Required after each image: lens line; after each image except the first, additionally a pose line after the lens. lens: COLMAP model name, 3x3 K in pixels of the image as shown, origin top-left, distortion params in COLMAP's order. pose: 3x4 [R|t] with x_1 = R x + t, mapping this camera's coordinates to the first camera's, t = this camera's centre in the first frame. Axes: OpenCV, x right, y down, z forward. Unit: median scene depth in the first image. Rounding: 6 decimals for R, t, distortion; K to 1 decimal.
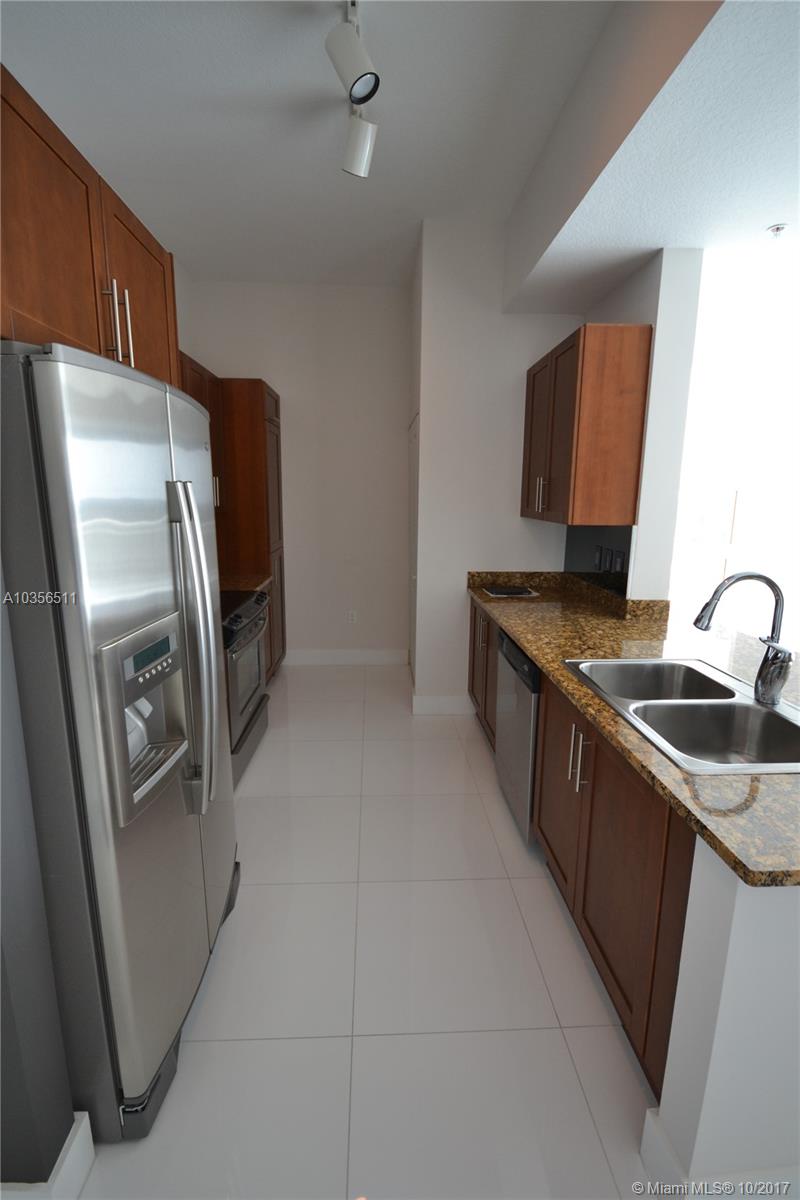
lens RADIAL K [[530.9, 0, 398.3], [0, 530.9, 597.9], [0, 0, 1]] dist [0.002654, 0.000315]
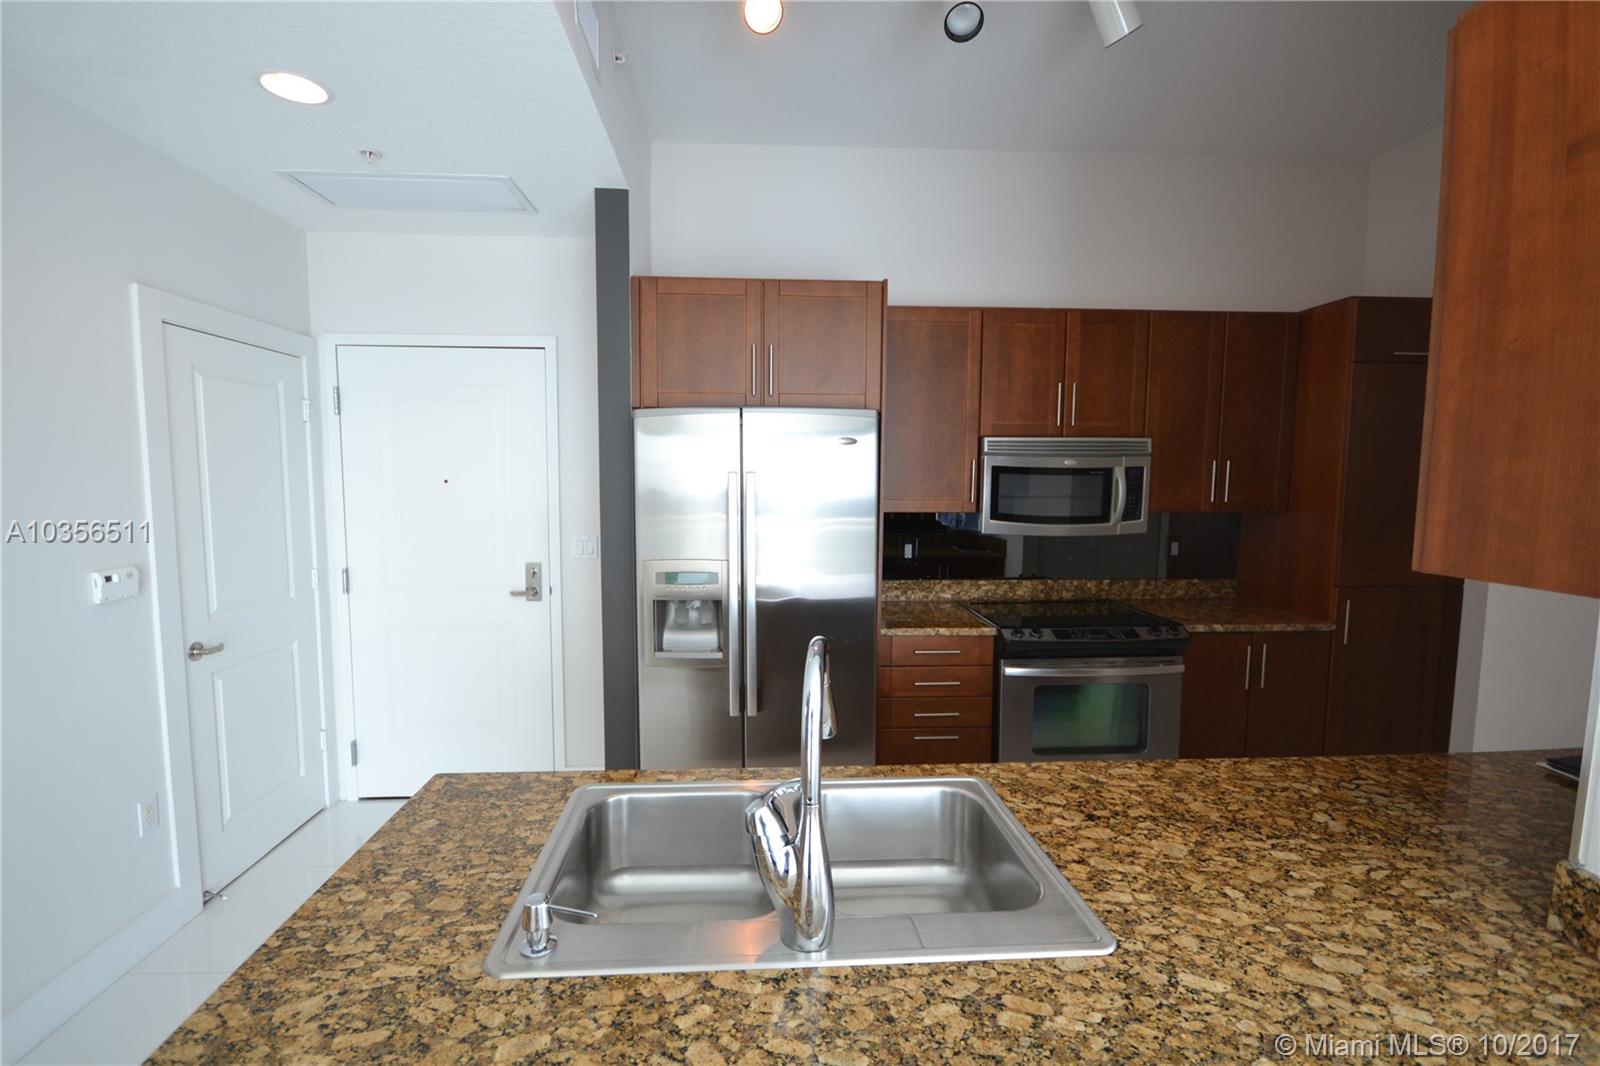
lens RADIAL K [[716.5, 0, 796.2], [0, 716.5, 537.1], [0, 0, 1]] dist [-0.001358, -0.000443]
pose [[0.025238, 0.080092, -0.996468, 0.803775], [-0.198927, 0.977254, 0.073509, -0.113474], [0.979689, 0.196369, 0.040597, 0.576251]]
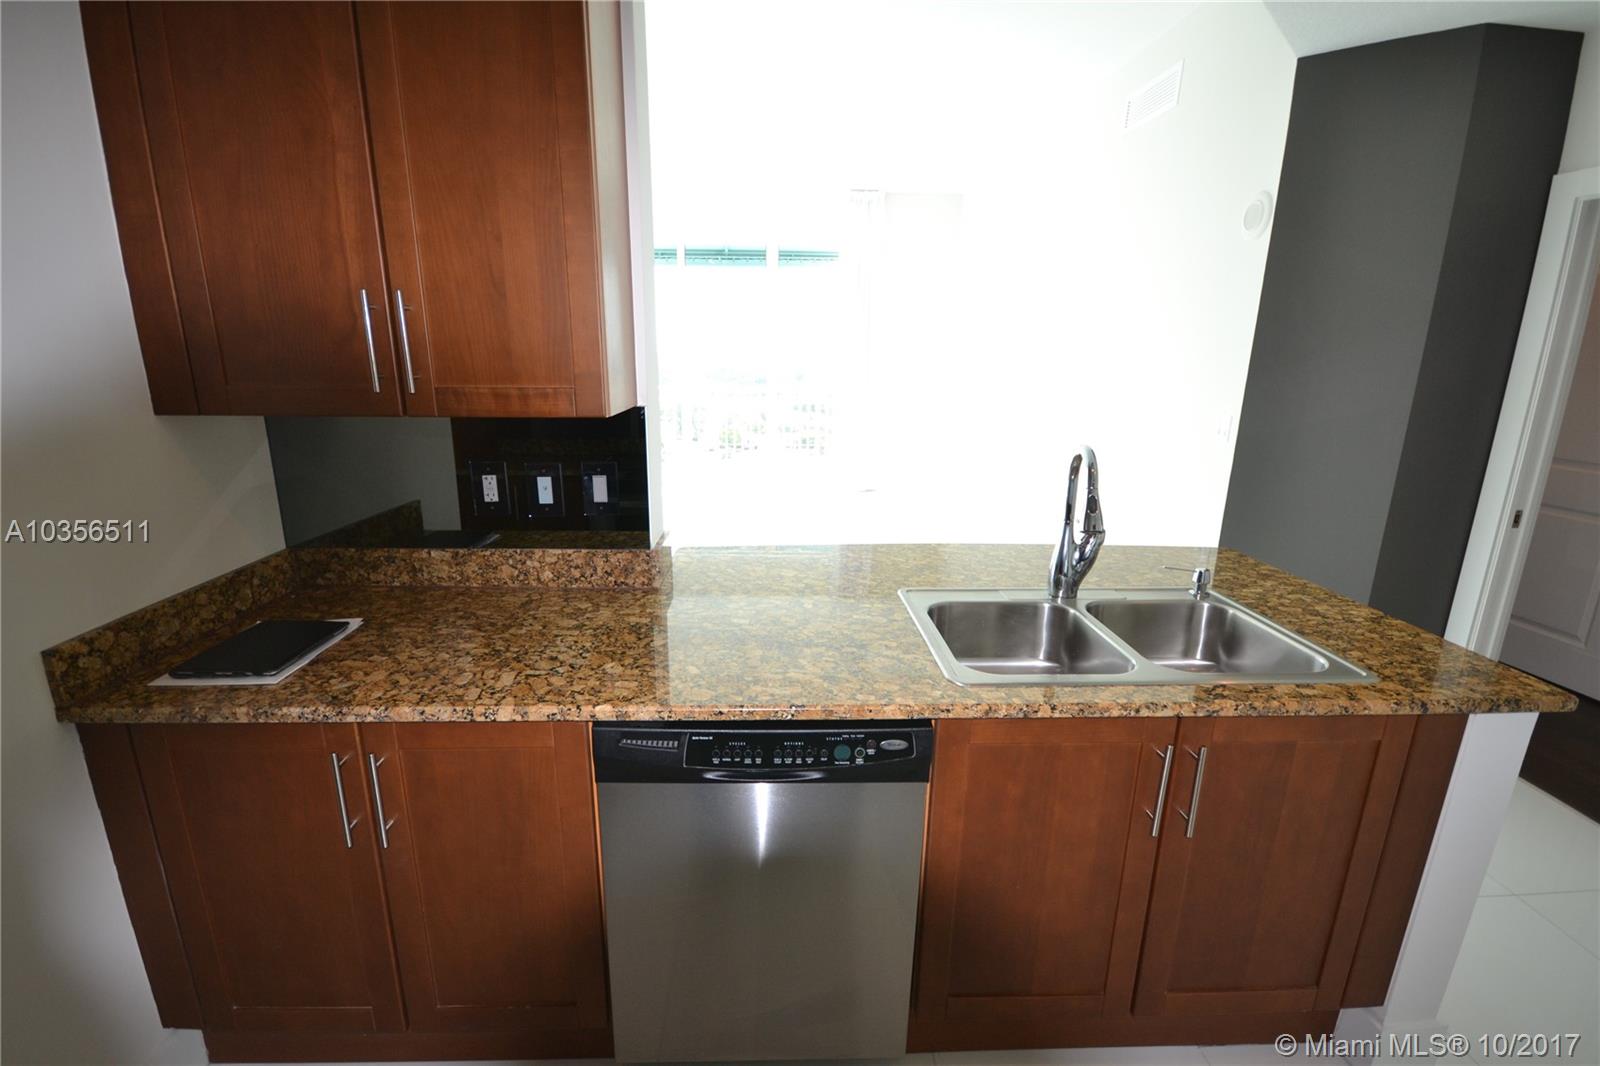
lens RADIAL K [[707.9, 0, 781.0], [0, 707.9, 530.4], [0, 0, 1]] dist [0.002654, 0.000315]
pose [[0.028702, -0.254304, 0.966698, -0.230154], [0.185074, 0.951728, 0.244871, -0.166670], [-0.982305, 0.171883, 0.074381, 0.850581]]
